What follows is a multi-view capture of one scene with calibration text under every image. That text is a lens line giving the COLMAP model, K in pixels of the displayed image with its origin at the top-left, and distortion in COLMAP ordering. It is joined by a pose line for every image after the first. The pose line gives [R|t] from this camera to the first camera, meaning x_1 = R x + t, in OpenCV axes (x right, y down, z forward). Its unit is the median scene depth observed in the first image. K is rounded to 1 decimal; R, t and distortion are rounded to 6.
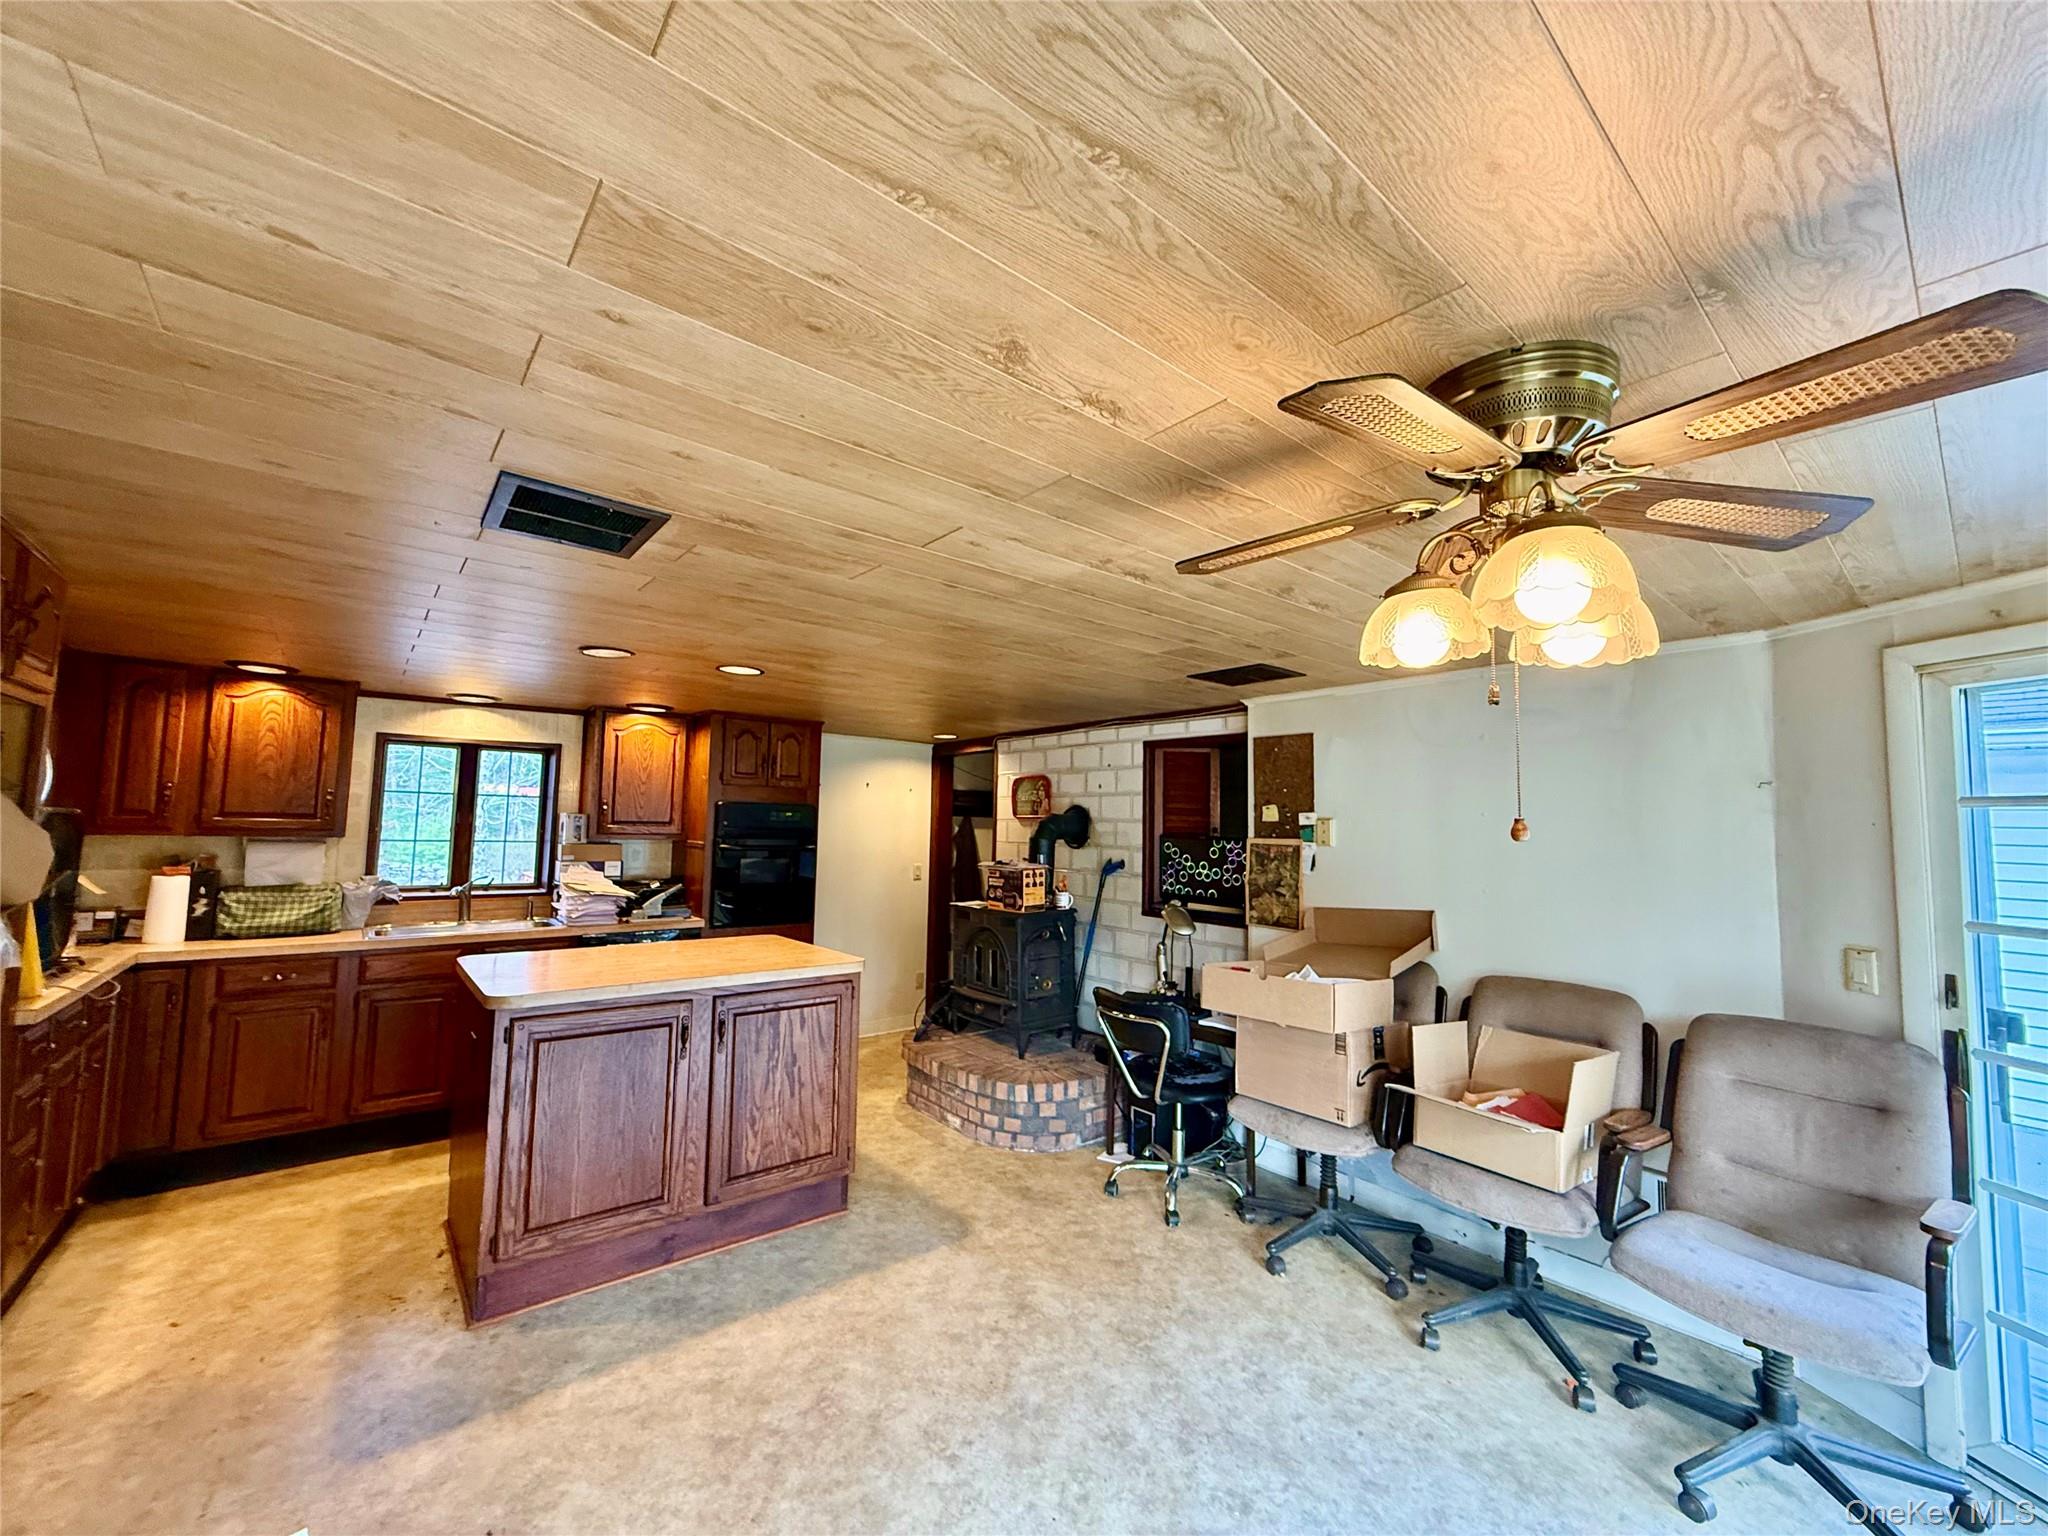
lens RADIAL K [[814.0, 0, 1017.1], [0, 814.0, 763.2], [0, 0, 1]] dist [0.000773, -0.000551]
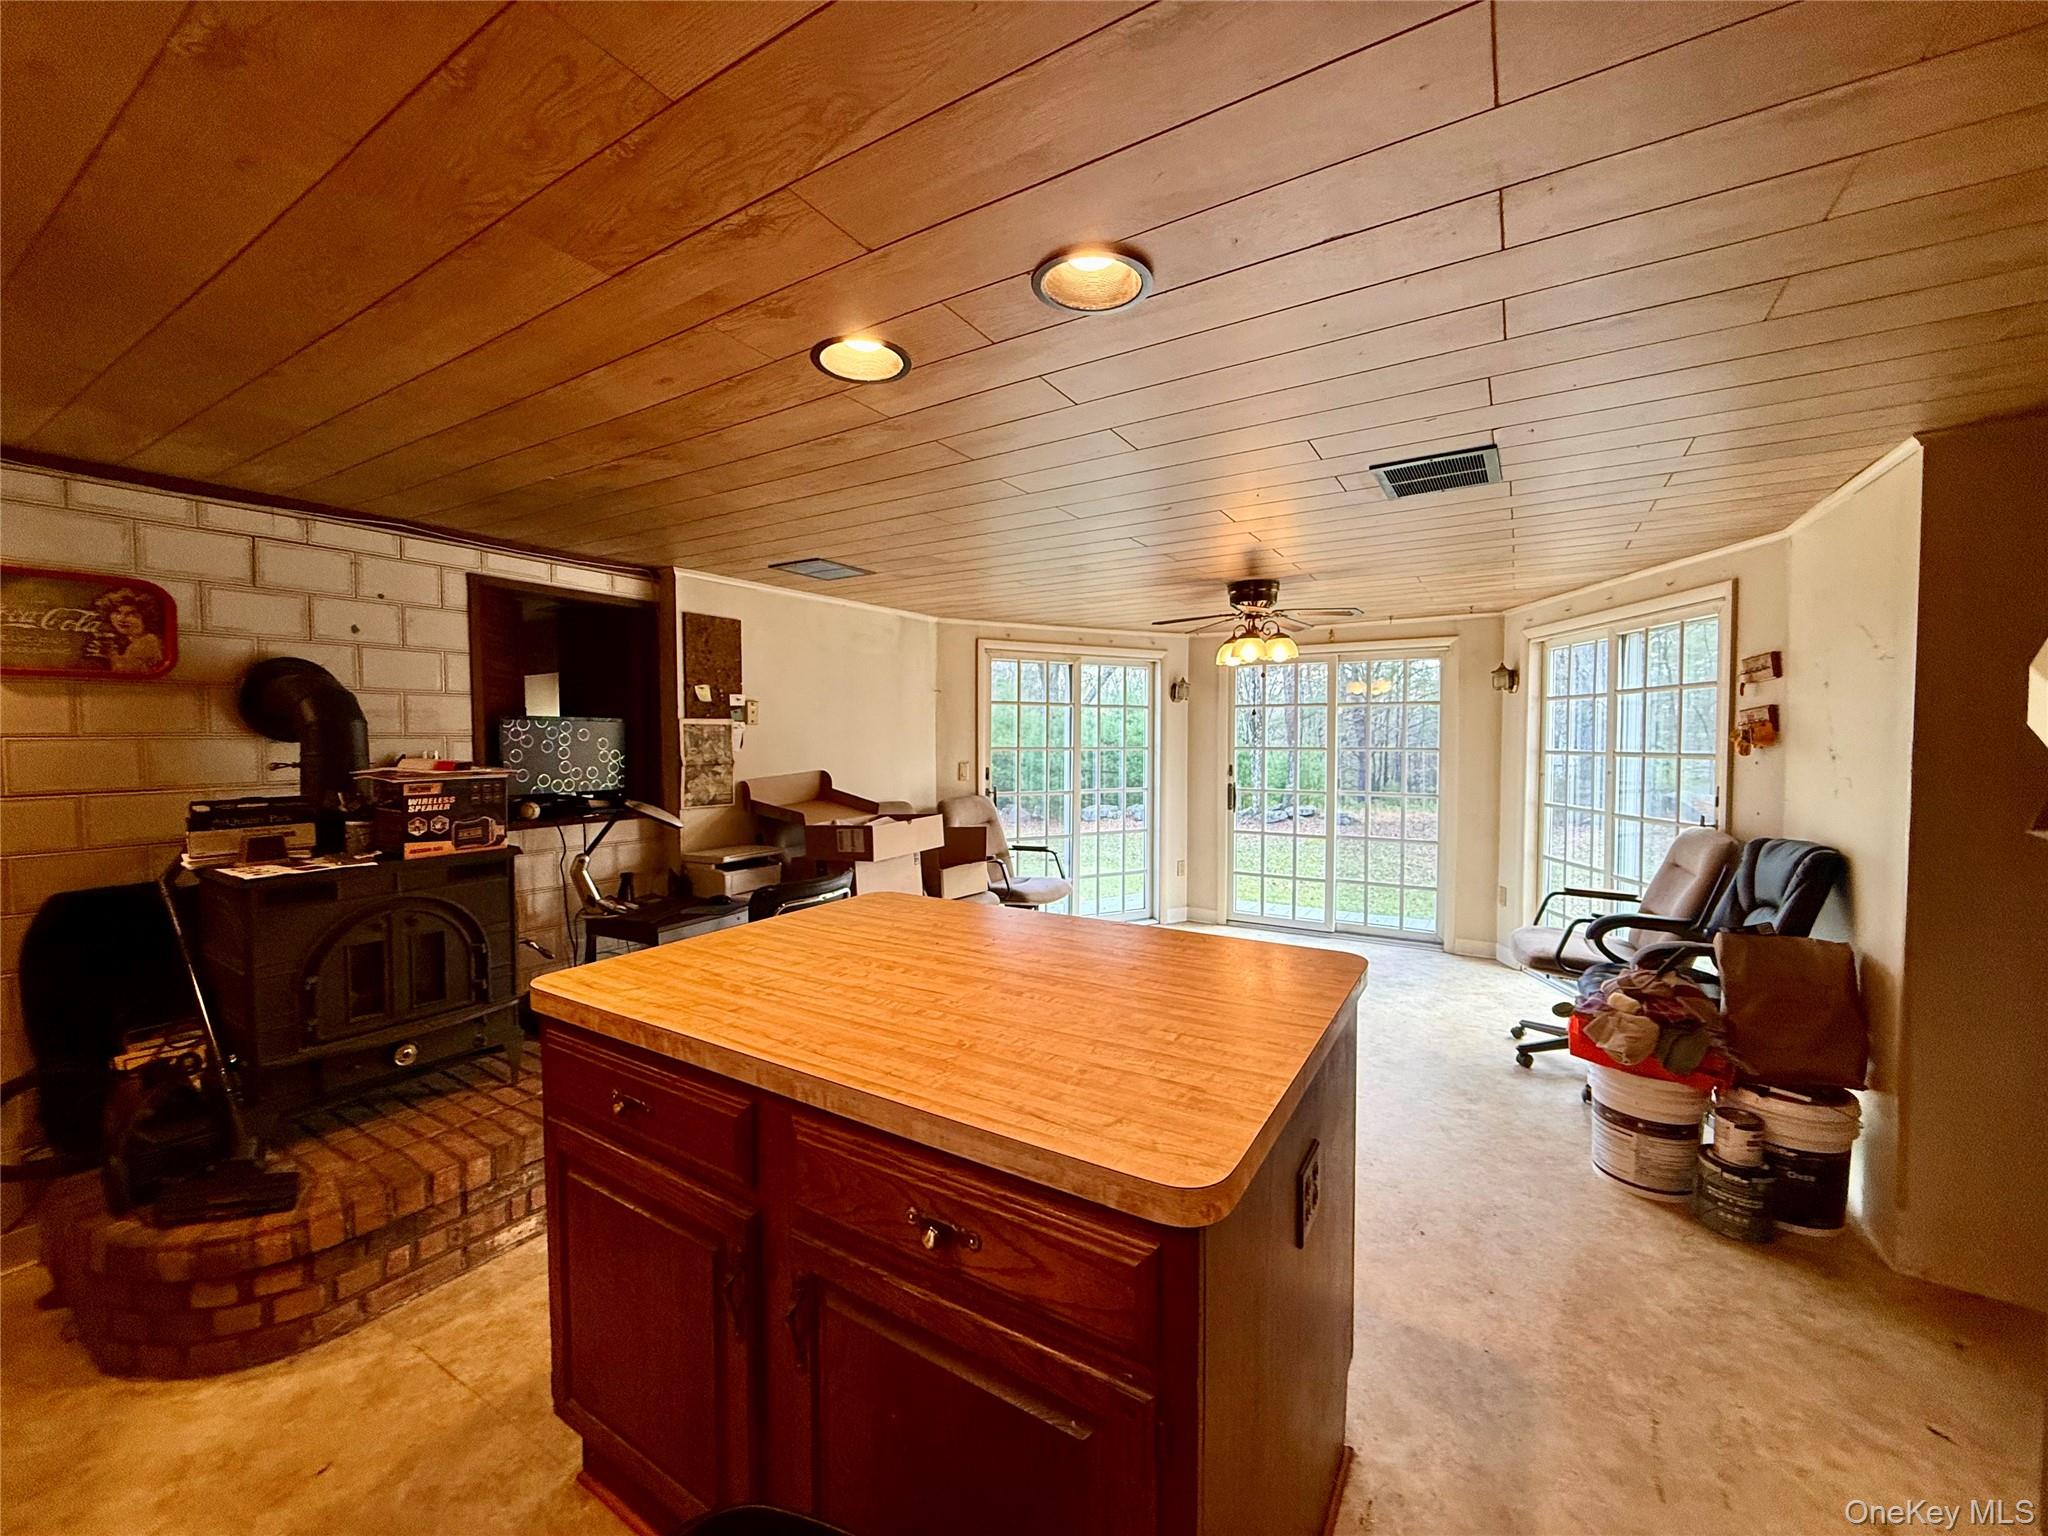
lens RADIAL K [[814.0, 0, 1017.1], [0, 814.0, 763.2], [0, 0, 1]] dist [0.000773, -0.000551]
pose [[-0.321493, -0.053586, 0.945394, -0.675679], [-0.080234, 0.996349, 0.029190, 0.078310], [-0.943507, -0.066468, -0.324619, 0.862443]]
